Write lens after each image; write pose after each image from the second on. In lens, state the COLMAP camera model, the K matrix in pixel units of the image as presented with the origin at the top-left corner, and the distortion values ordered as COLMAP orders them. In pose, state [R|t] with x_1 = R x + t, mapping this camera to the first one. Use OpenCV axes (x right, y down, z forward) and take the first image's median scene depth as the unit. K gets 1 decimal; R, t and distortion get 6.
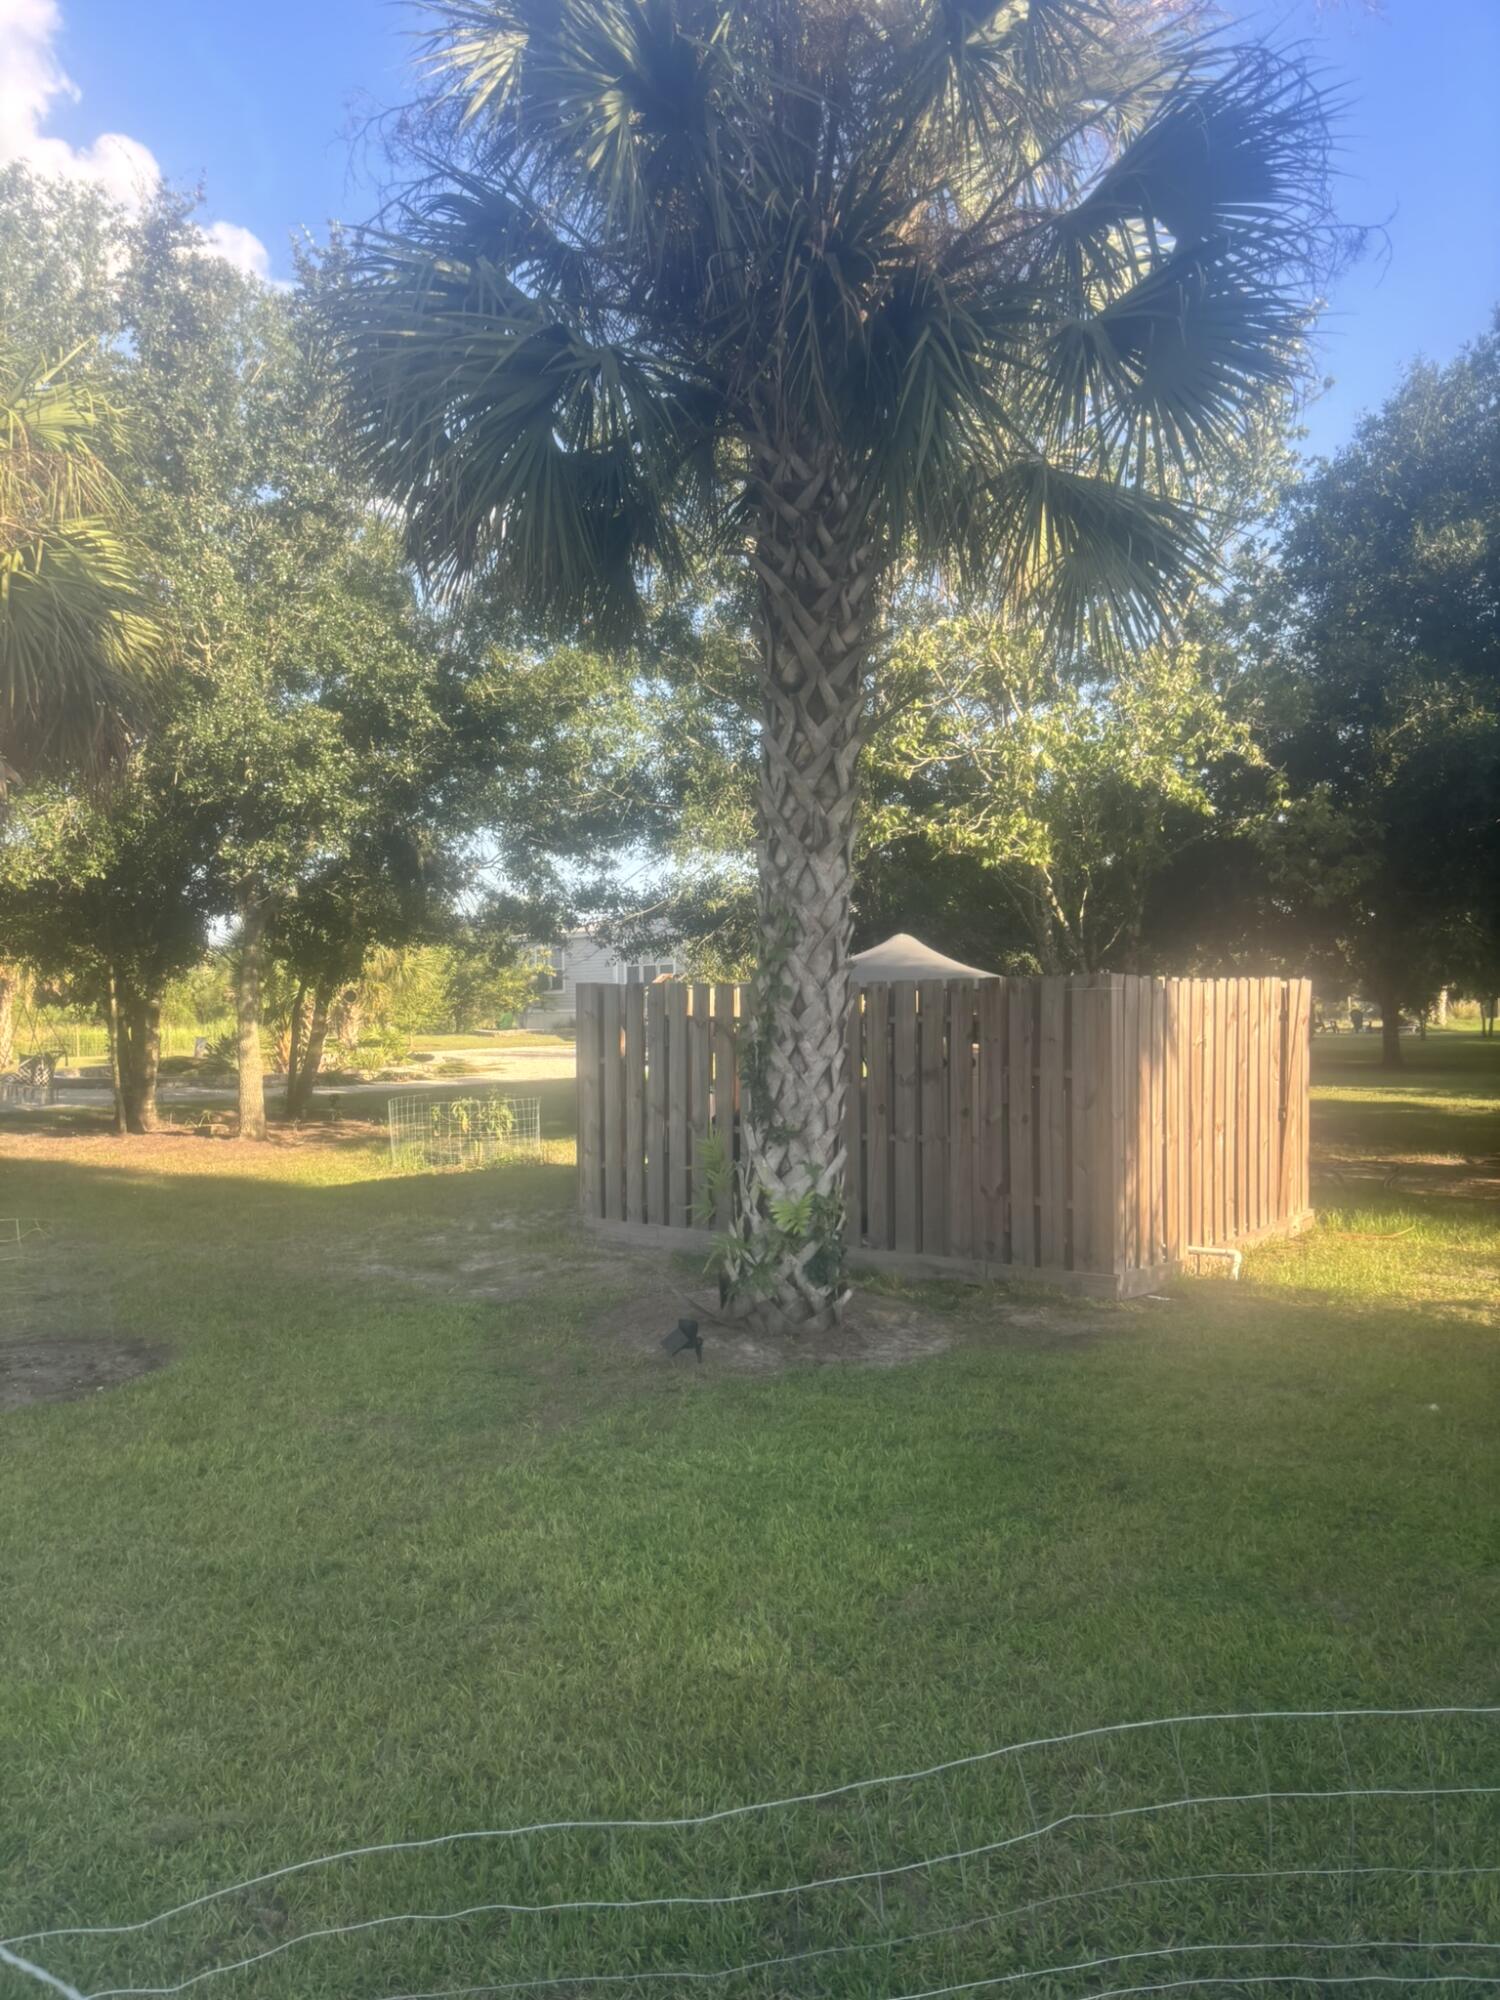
lens RADIAL K [[1516.0, 0, 743.5], [0, 1516.0, 1009.5], [0, 0, 1]] dist [0.056329, -0.068505]
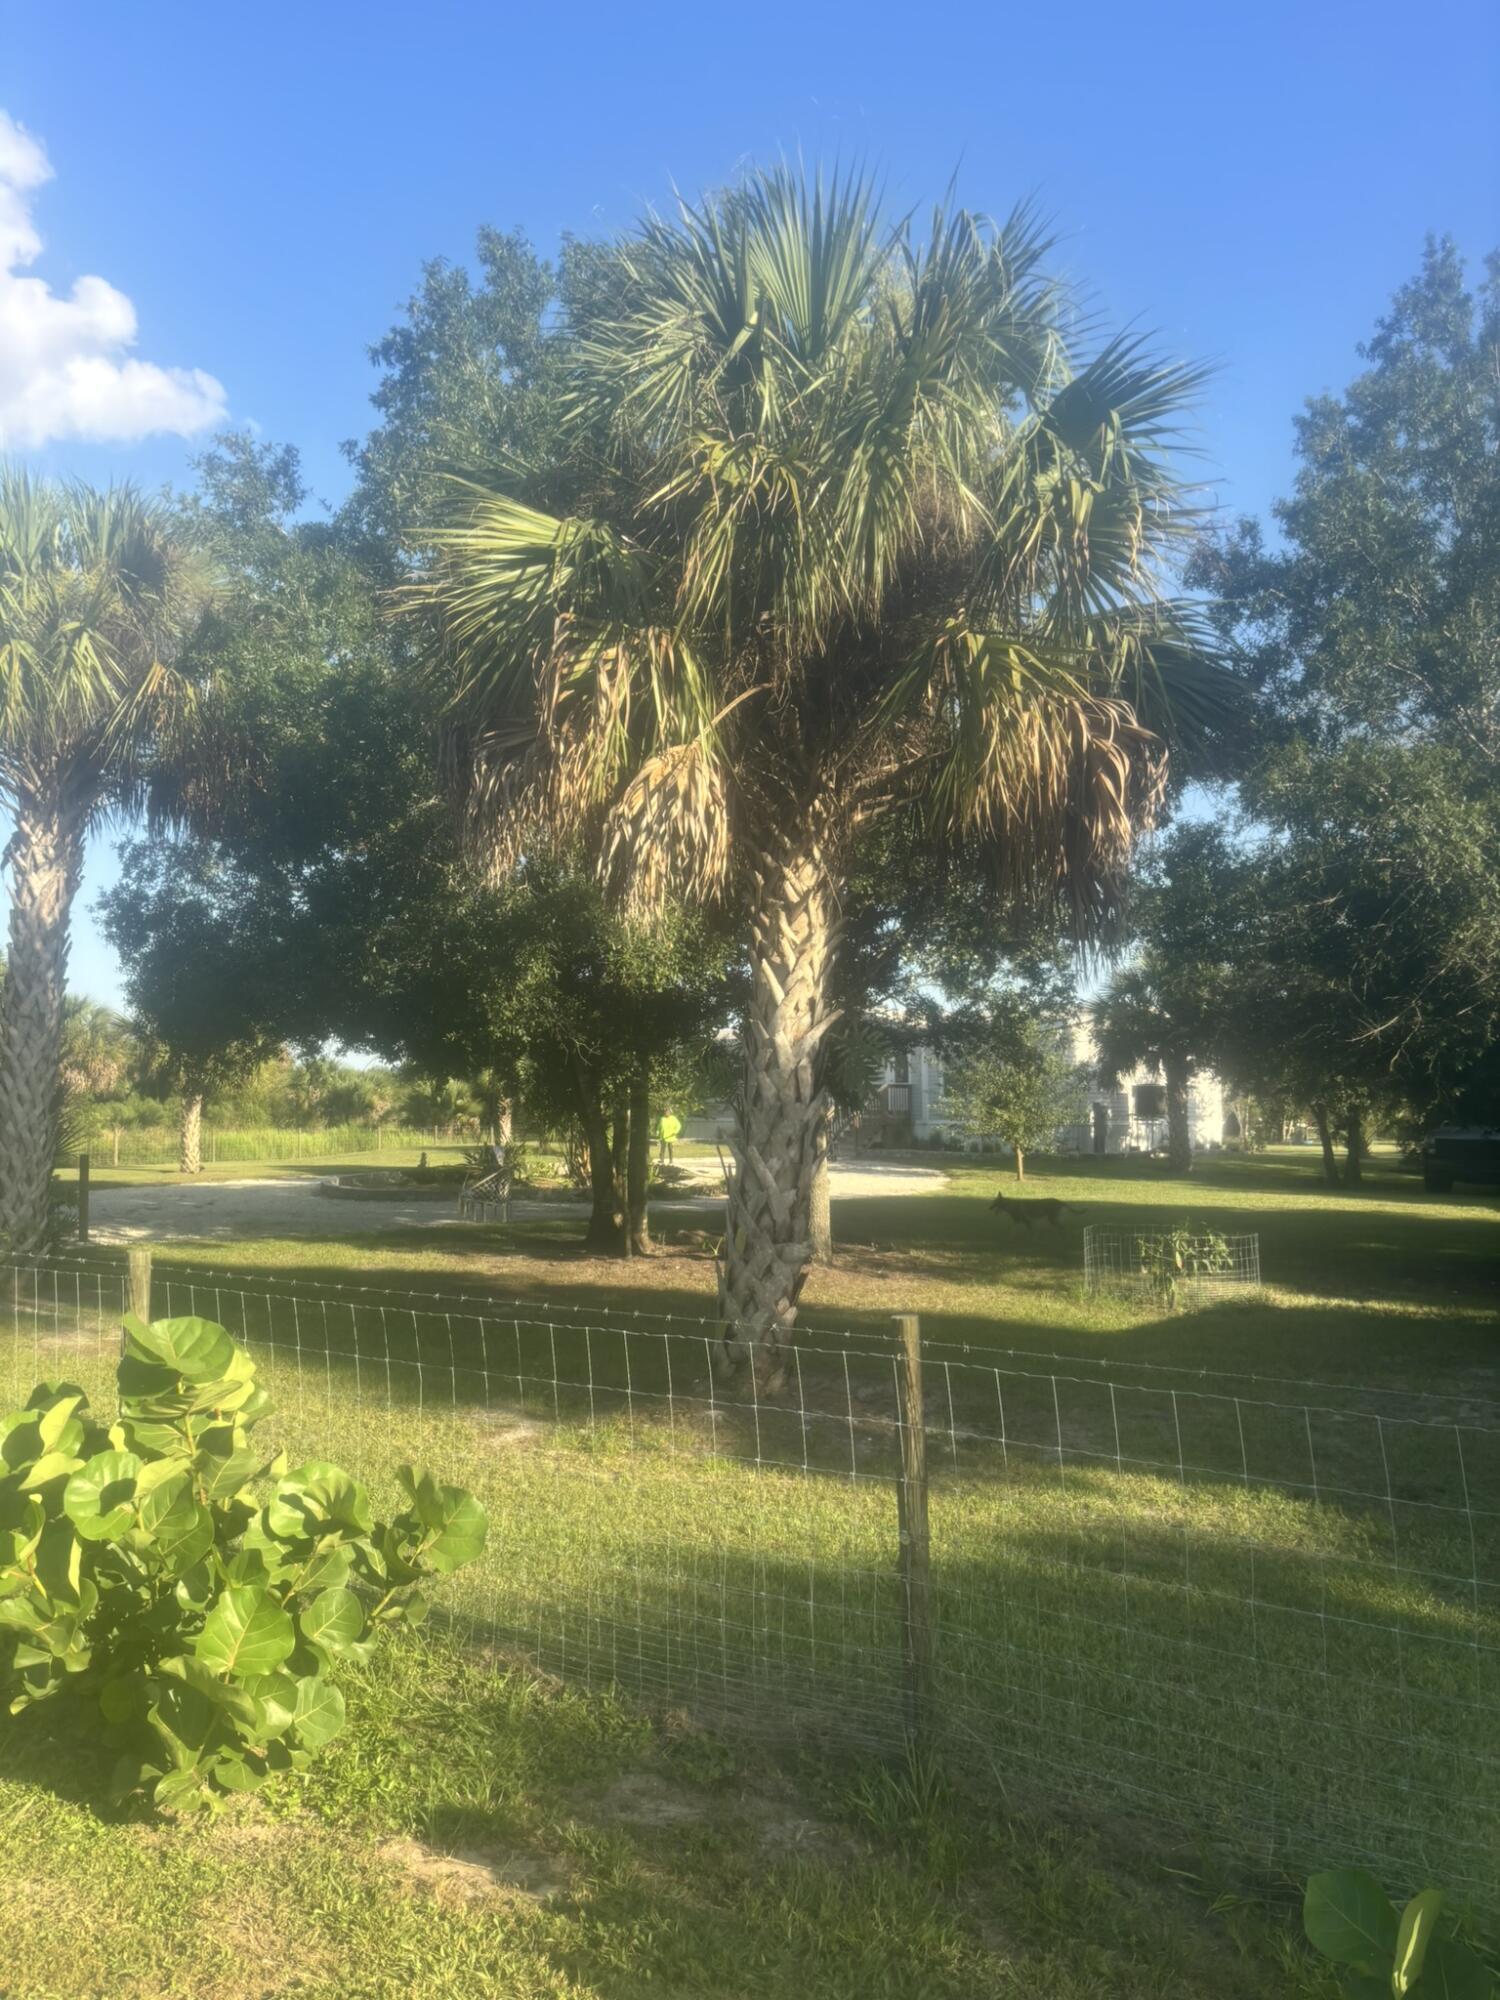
lens RADIAL K [[1516.0, 0, 746.8], [0, 1516.0, 1005.6], [0, 0, 1]] dist [0.056329, -0.068505]
pose [[0.999004, 0.019065, 0.040353, -0.888093], [-0.016069, 0.997181, -0.073299, -0.010340], [-0.041637, 0.072578, 0.996493, 0.164313]]
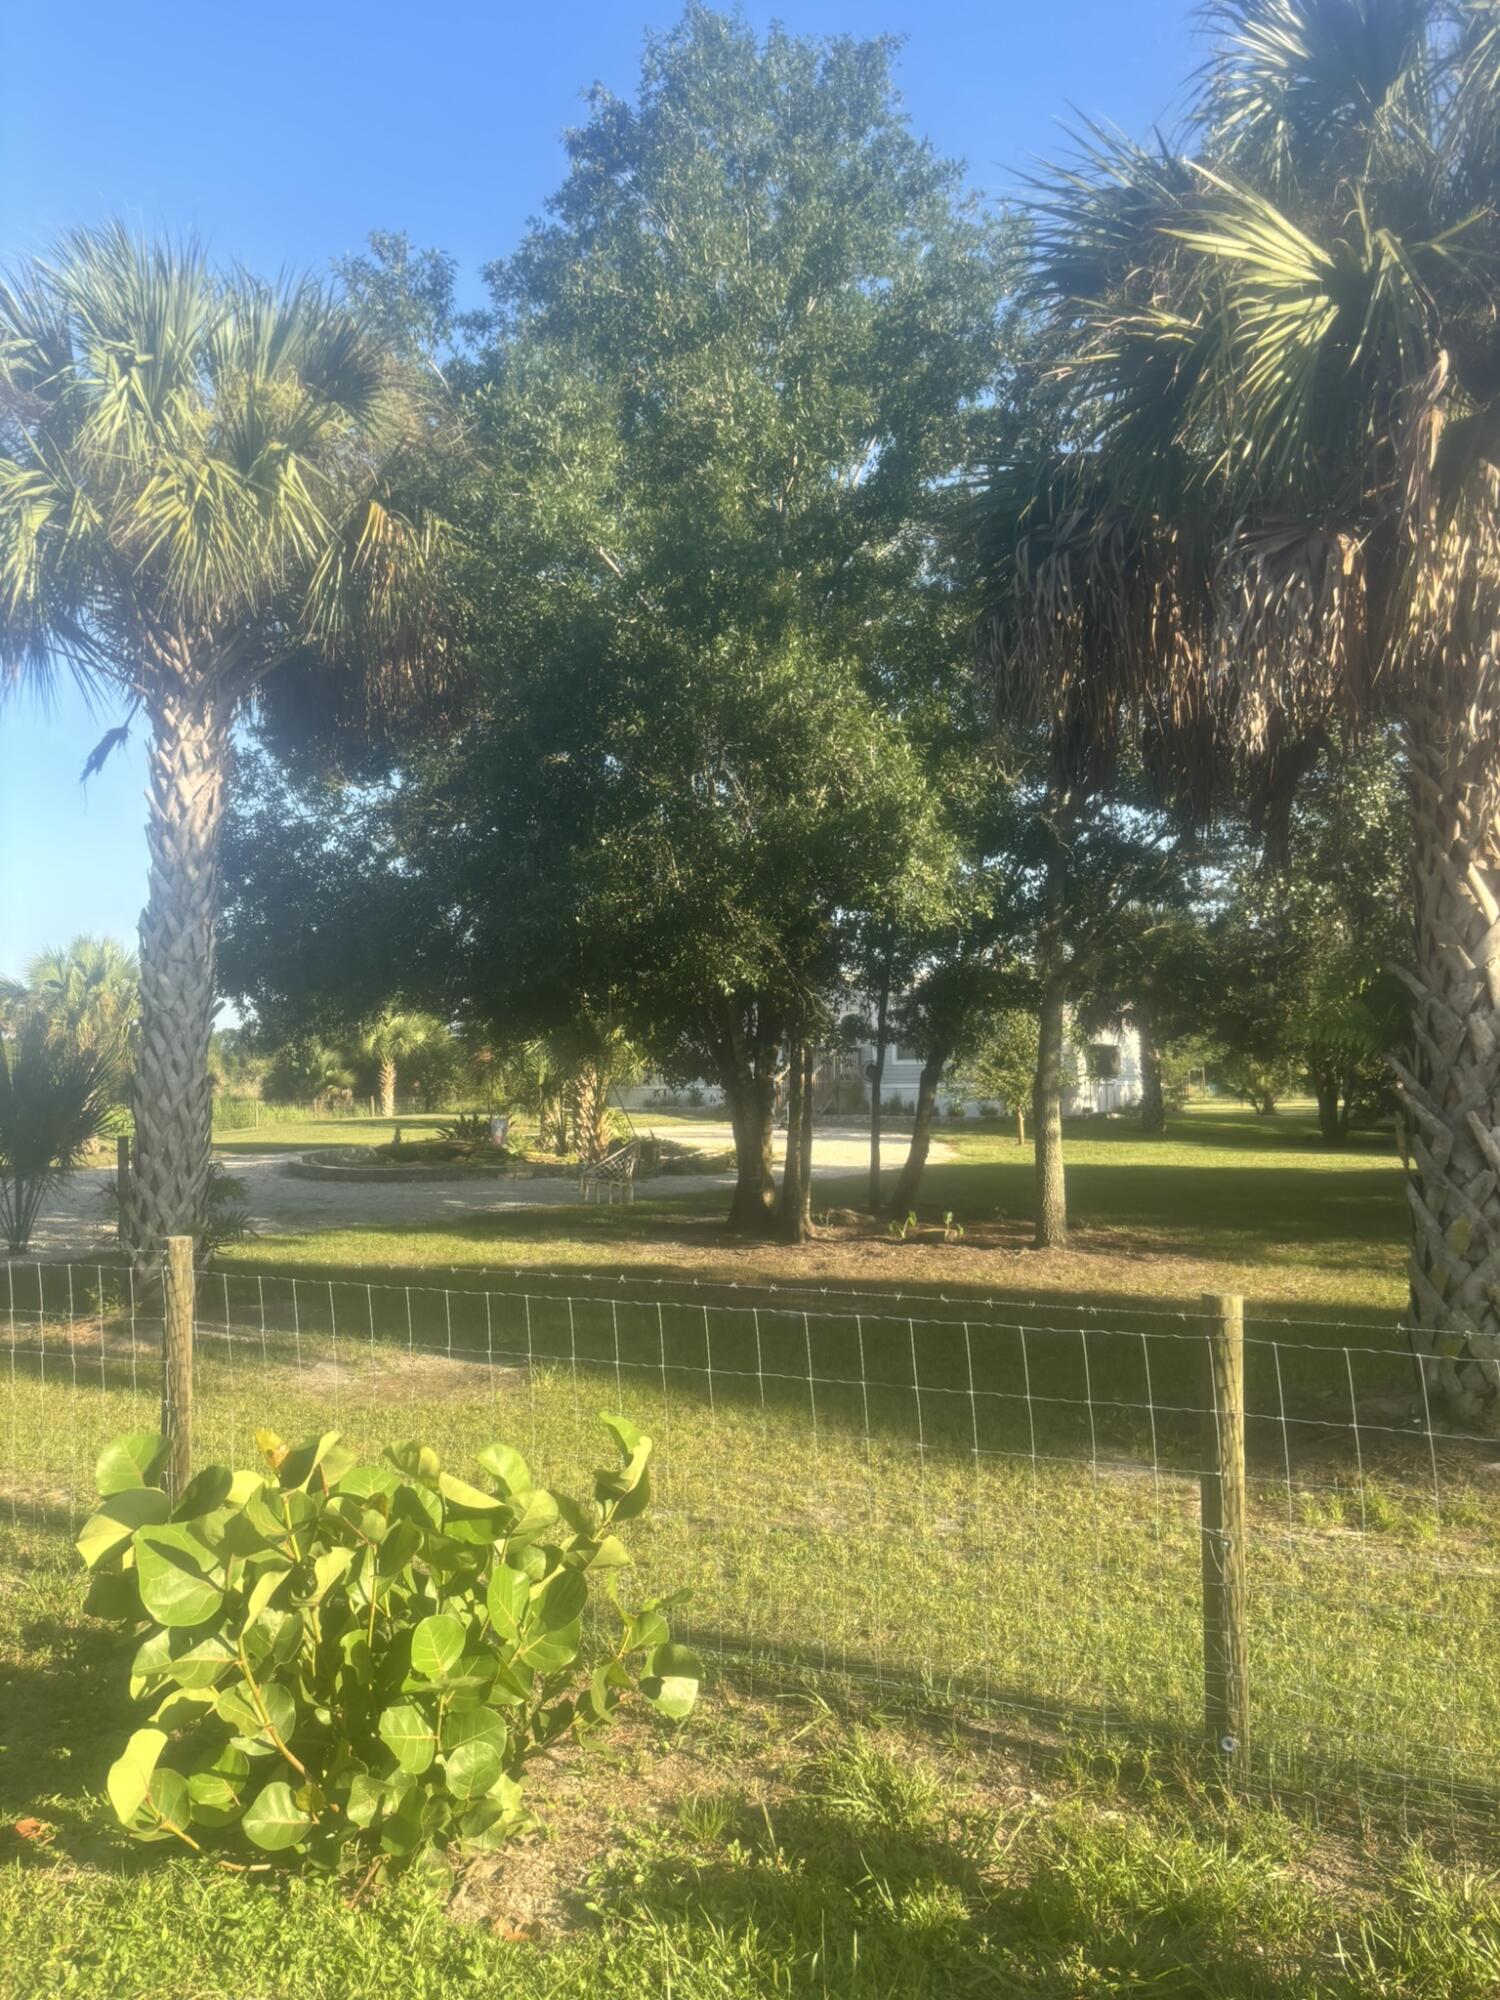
lens RADIAL K [[1516.0, 0, 749.3], [0, 1516.0, 1010.0], [0, 0, 1]] dist [0.056329, -0.068505]
pose [[0.983950, 0.010186, 0.178154, -1.370953], [-0.001279, 0.998747, -0.050036, -0.001542], [-0.178441, 0.049005, 0.982730, 0.506656]]
